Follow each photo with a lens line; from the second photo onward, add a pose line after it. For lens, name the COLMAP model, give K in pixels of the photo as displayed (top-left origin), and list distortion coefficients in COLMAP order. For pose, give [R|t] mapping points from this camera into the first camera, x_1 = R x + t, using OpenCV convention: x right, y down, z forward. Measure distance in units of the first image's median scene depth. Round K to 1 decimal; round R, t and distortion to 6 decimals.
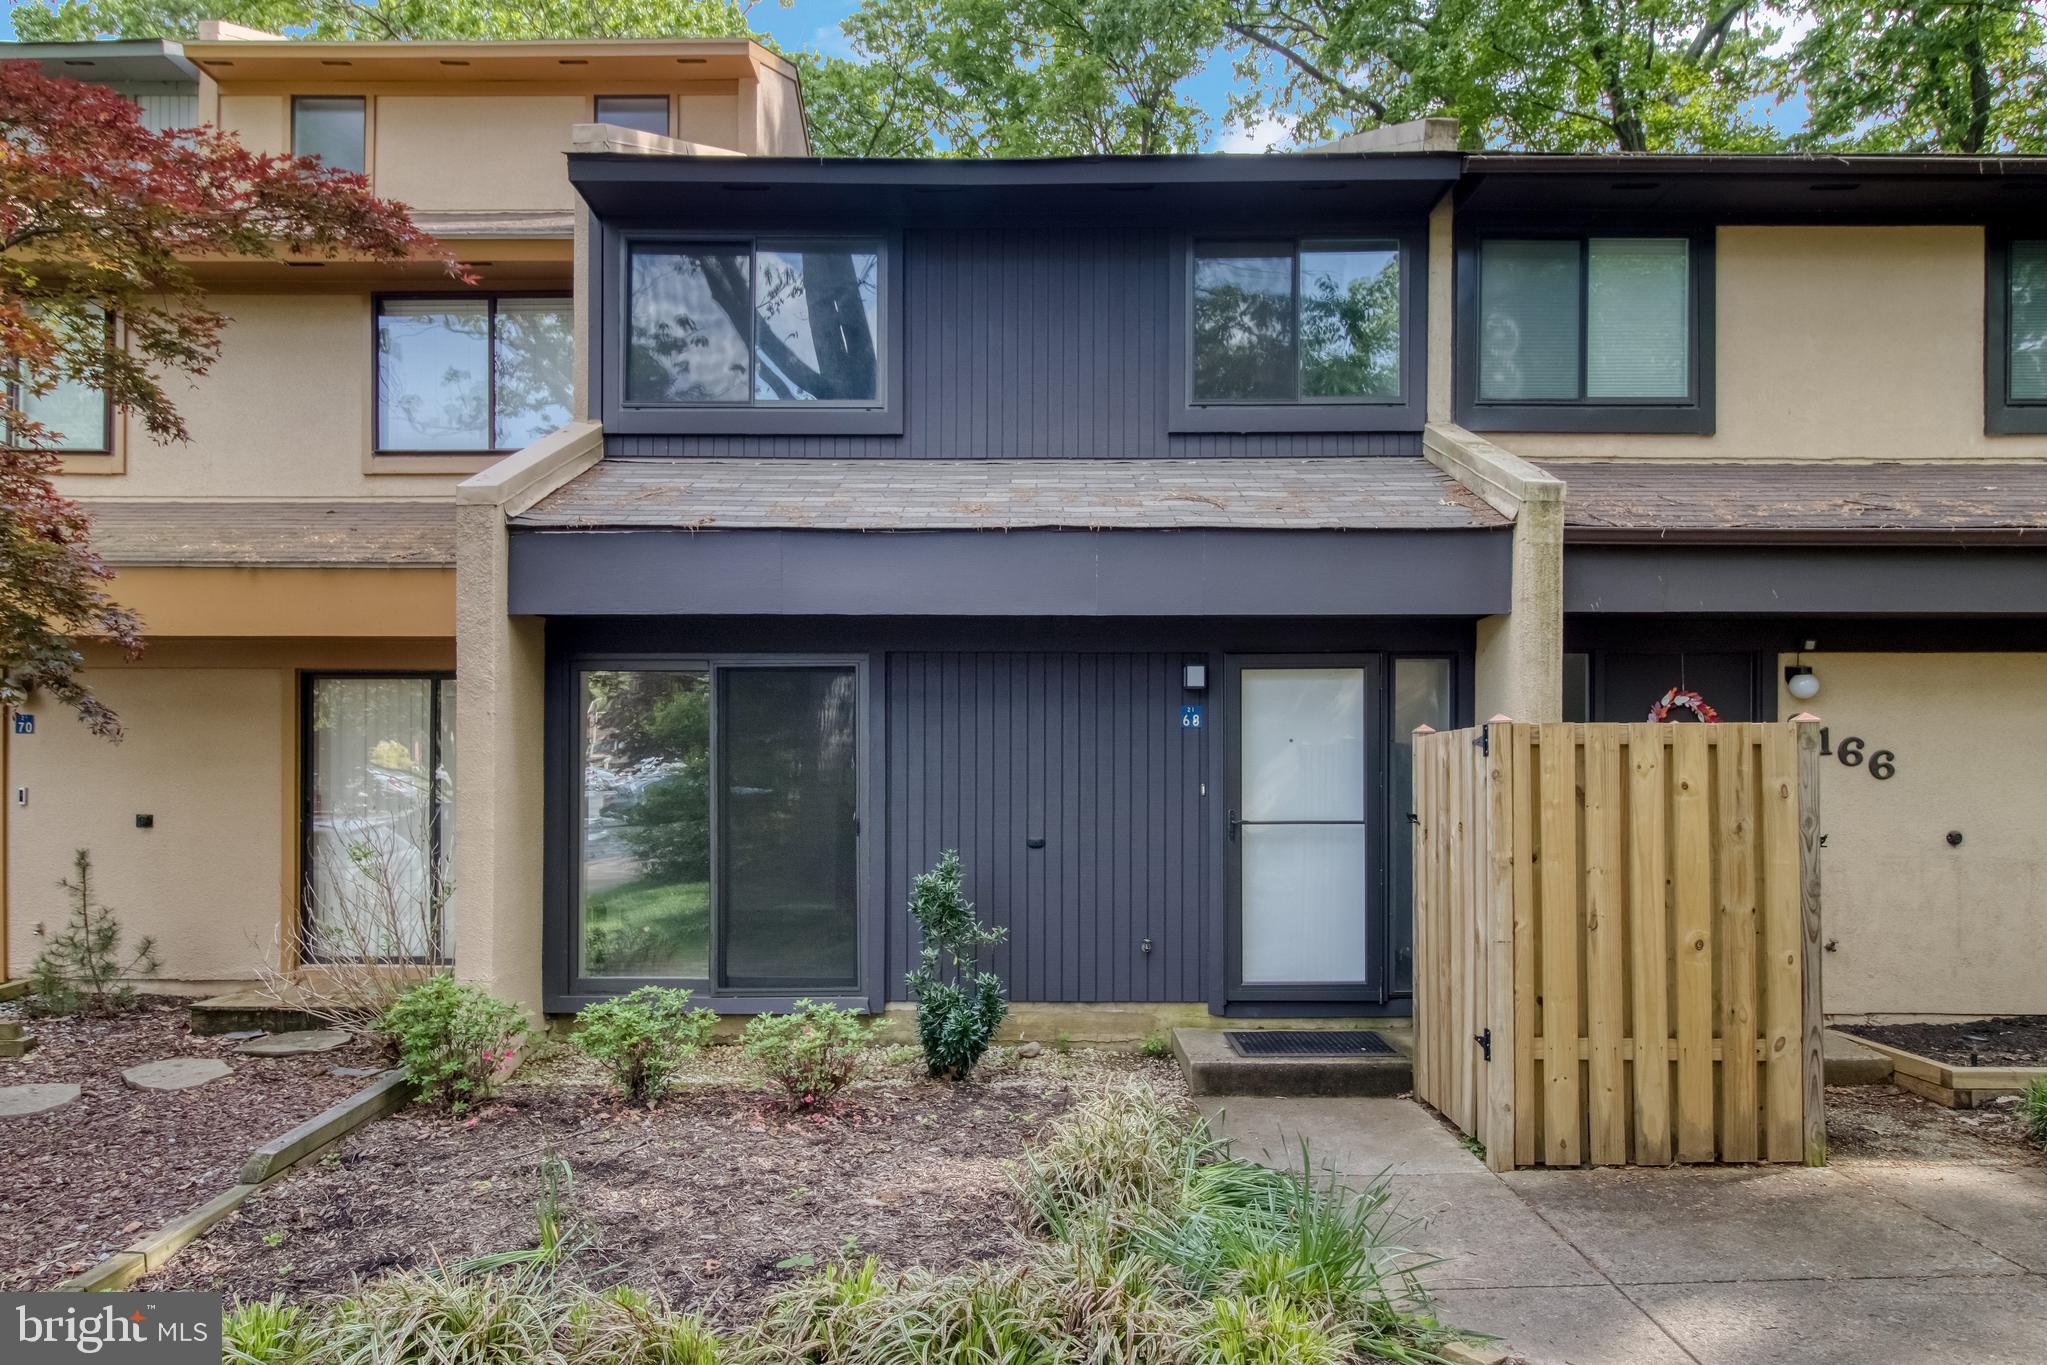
lens RADIAL K [[1355.6, 0, 1033.2], [0, 1355.6, 771.8], [0, 0, 1]] dist [-0.002465, -0.003873]
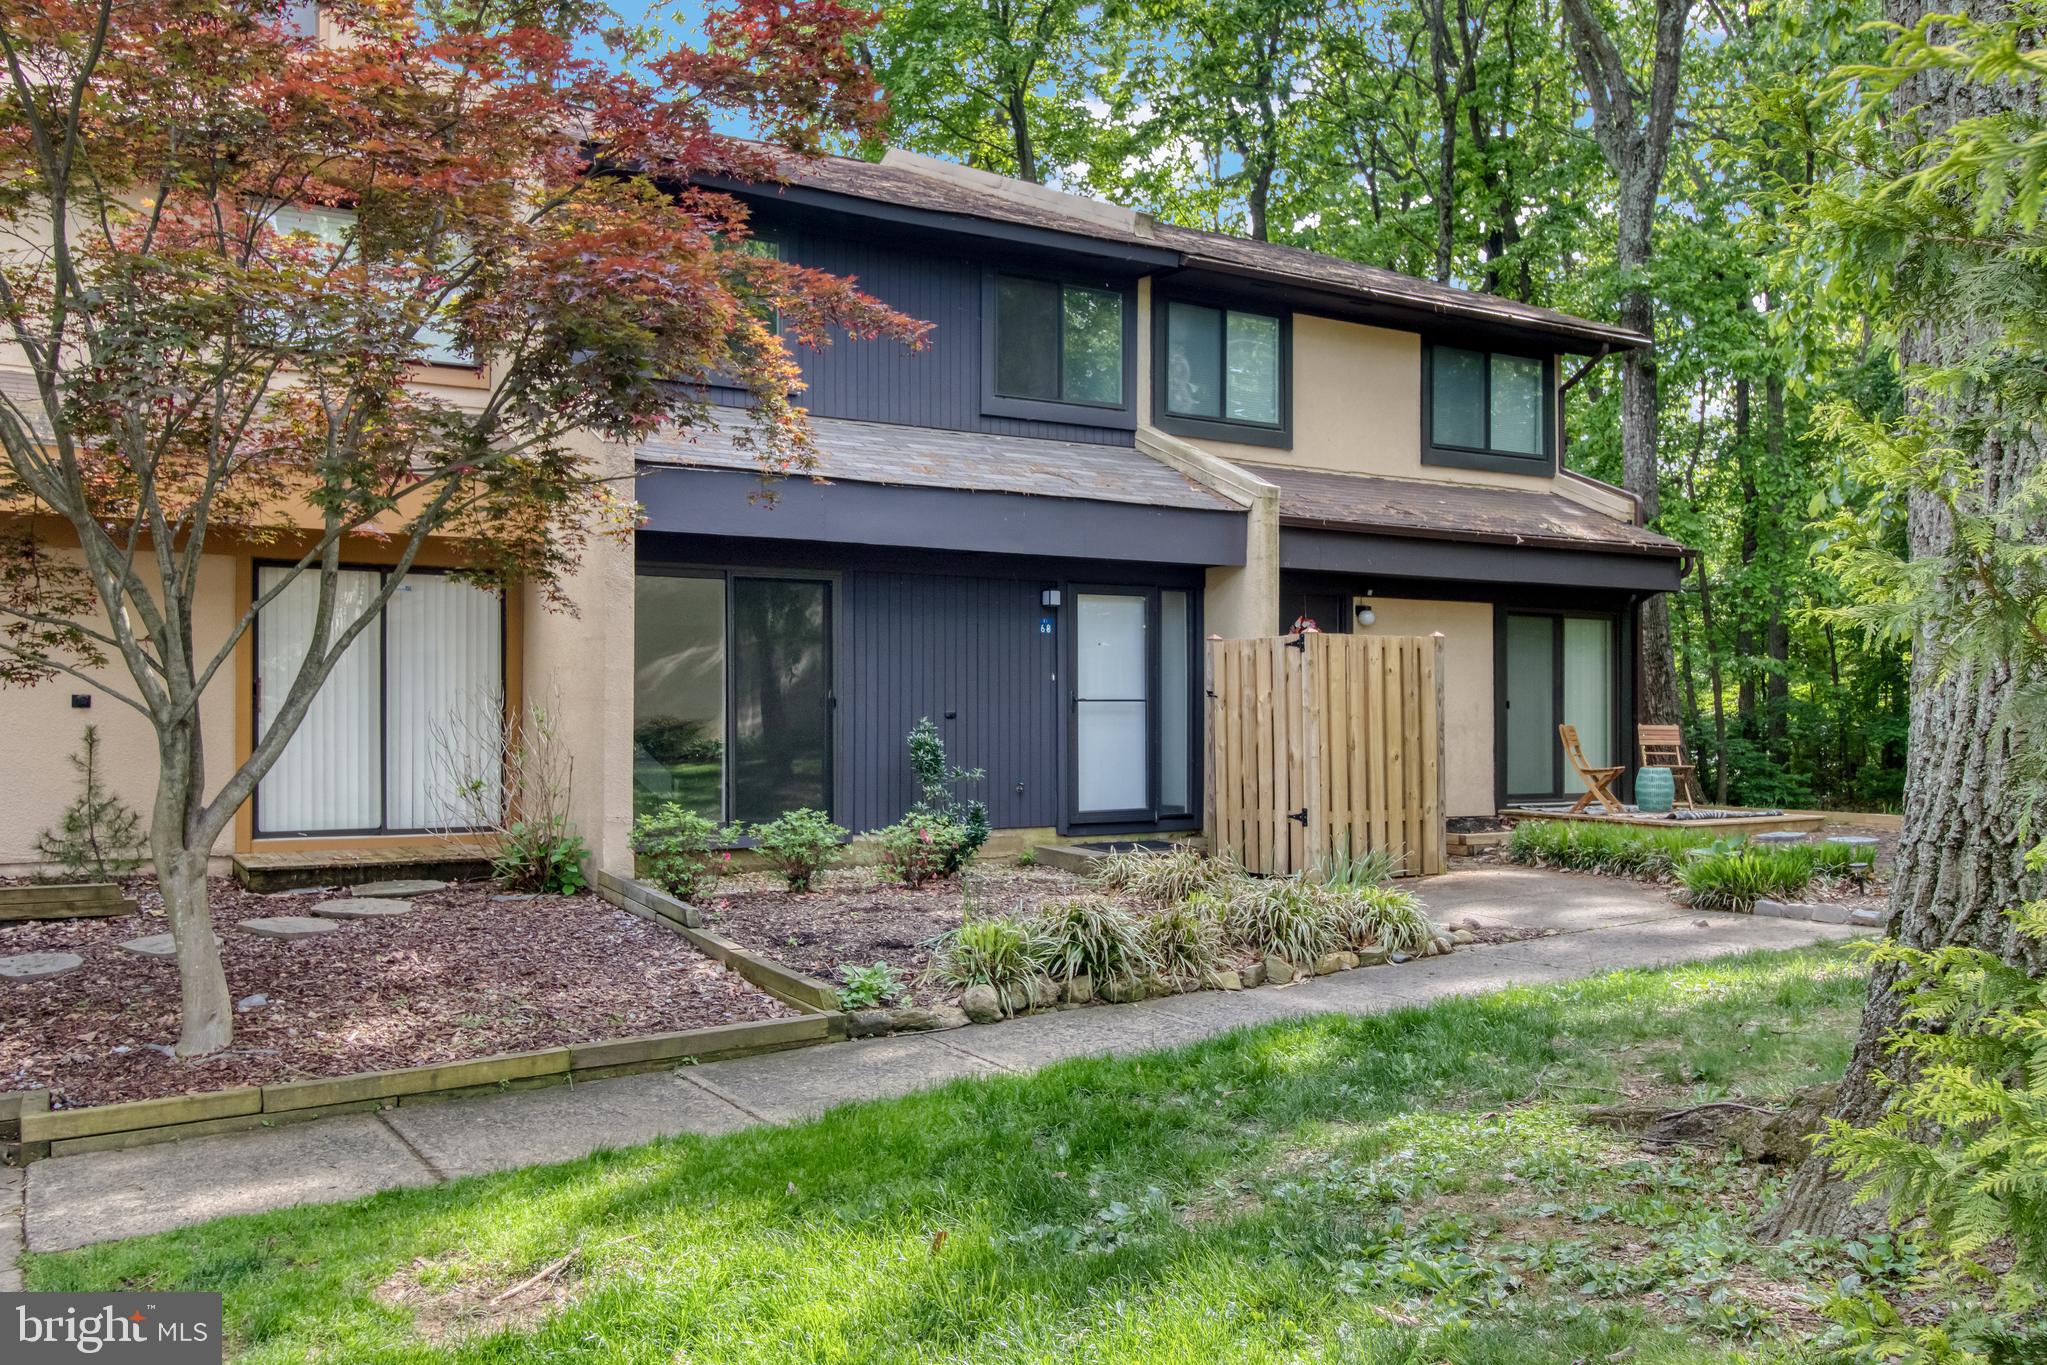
lens RADIAL K [[1710.3, 0, 1022.7], [0, 1710.3, 684.6], [0, 0, 1]] dist [-0.002809, -0.000373]
pose [[0.842659, 0.010151, 0.538352, -0.871093], [-0.001961, 0.999874, -0.015784, 0.049474], [-0.538444, 0.012245, 0.842572, -0.499689]]
